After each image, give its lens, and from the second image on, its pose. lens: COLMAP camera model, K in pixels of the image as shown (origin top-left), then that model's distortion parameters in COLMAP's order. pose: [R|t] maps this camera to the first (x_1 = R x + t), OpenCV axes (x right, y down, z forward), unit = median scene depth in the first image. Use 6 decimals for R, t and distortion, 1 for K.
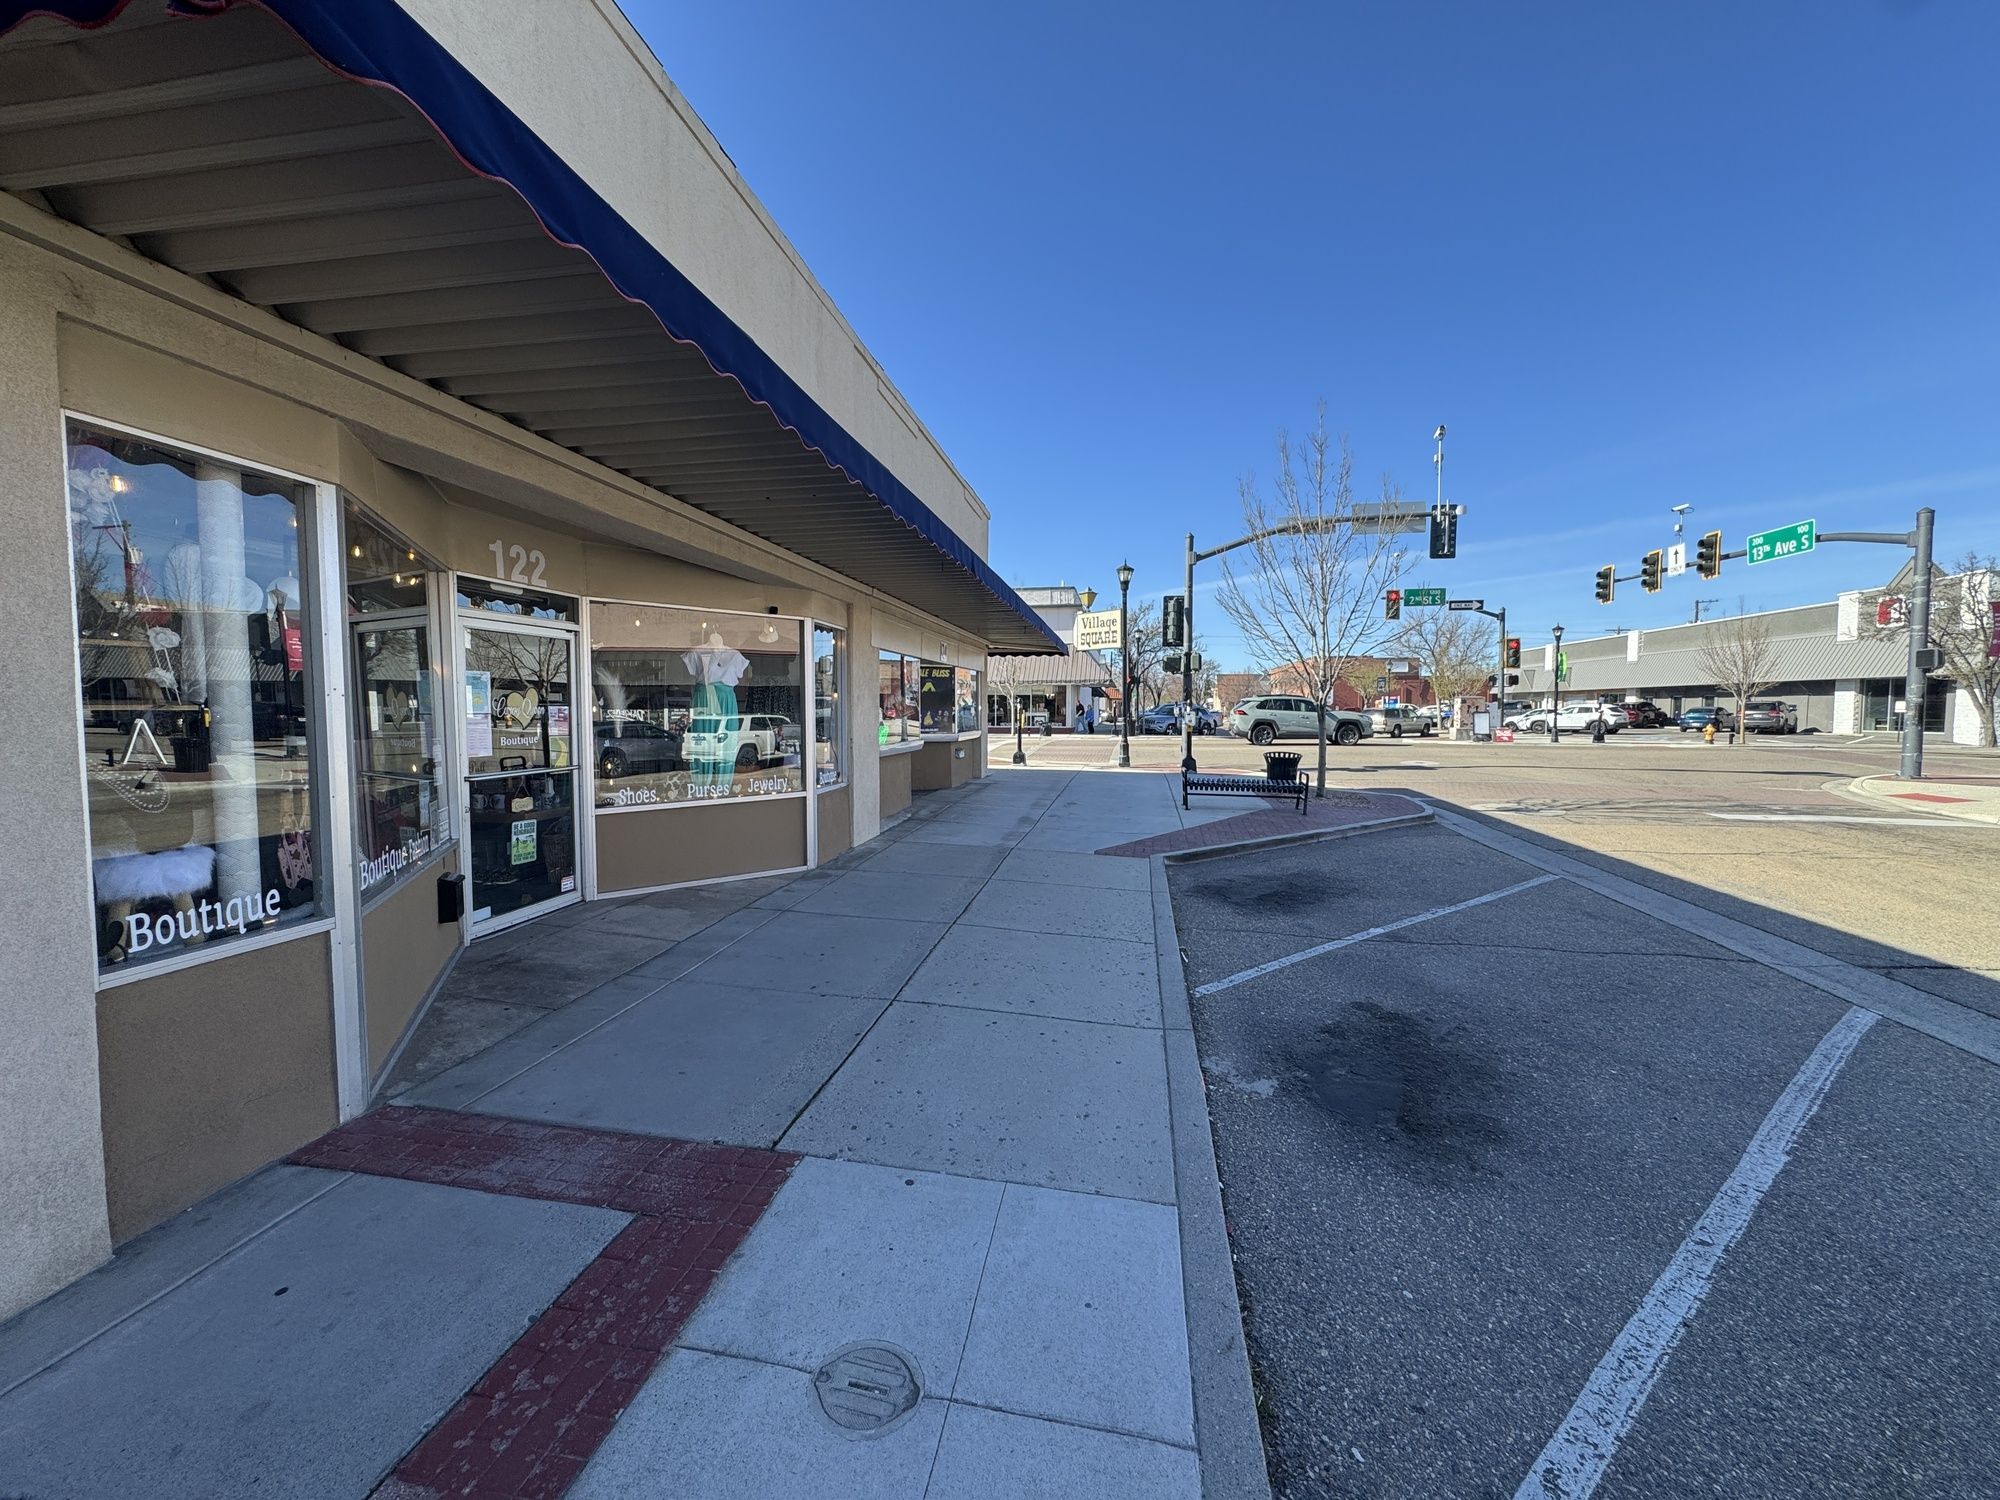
lens RADIAL K [[813.9, 0, 1000.9], [0, 813.9, 751.5], [0, 0, 1]] dist [-0.000521, 0.000711]
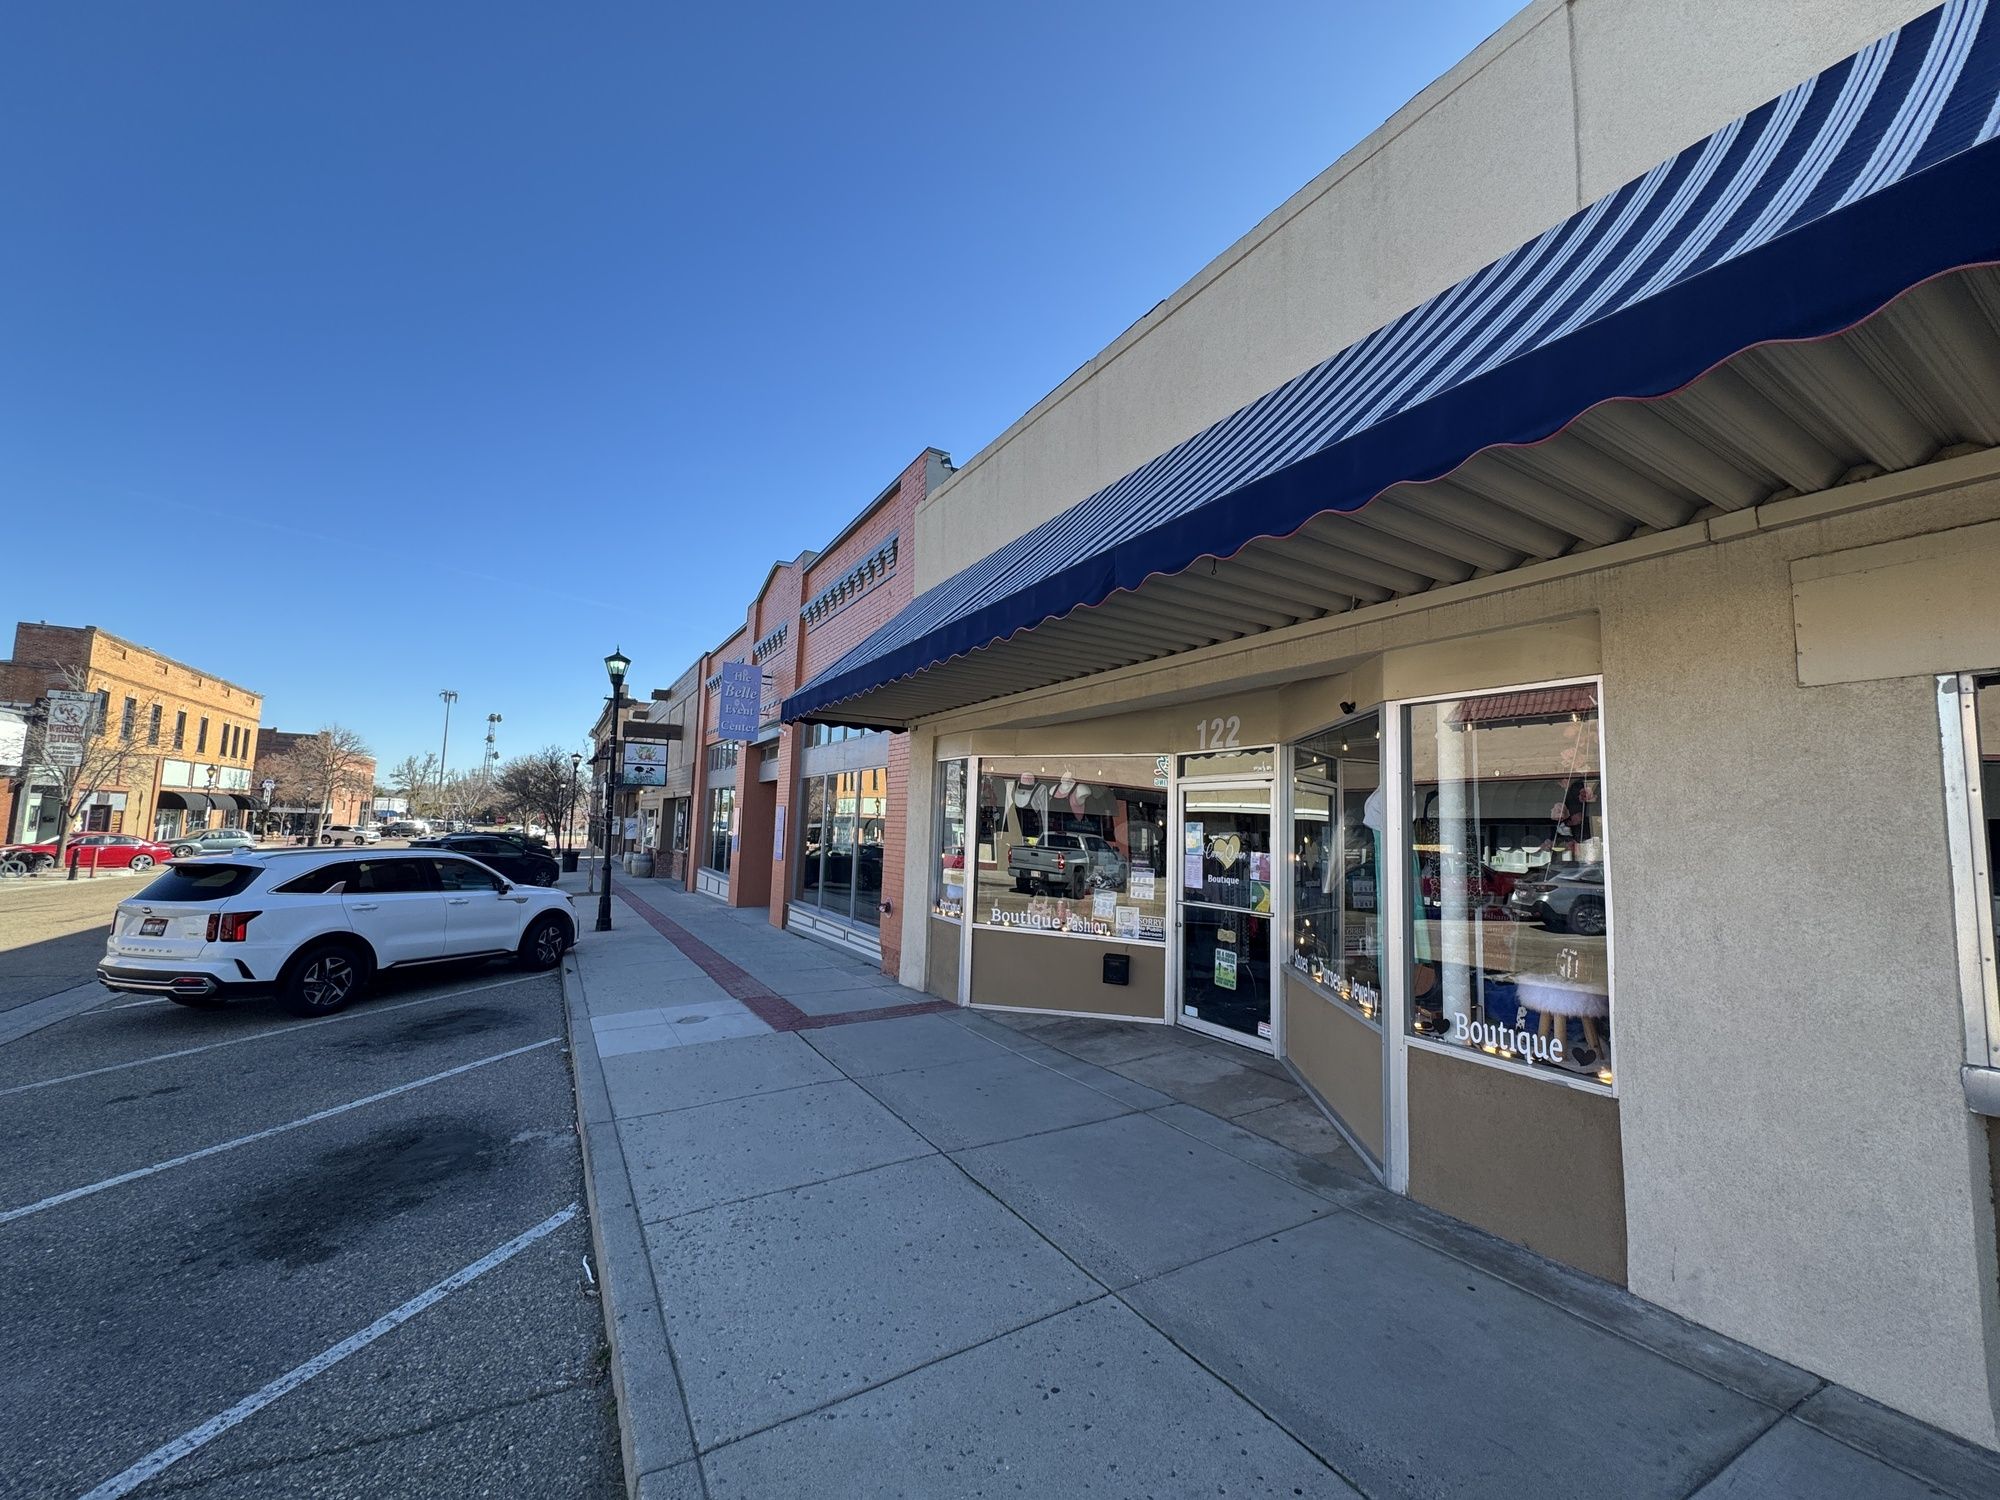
lens RADIAL K [[813.9, 0, 1000.9], [0, 813.9, 751.5], [0, 0, 1]] dist [-0.000521, 0.000711]
pose [[-0.781419, -0.082832, -0.618485, 0.440461], [-0.065512, 0.996563, -0.050697, -0.127796], [0.620558, 0.000902, -0.784160, 1.871232]]
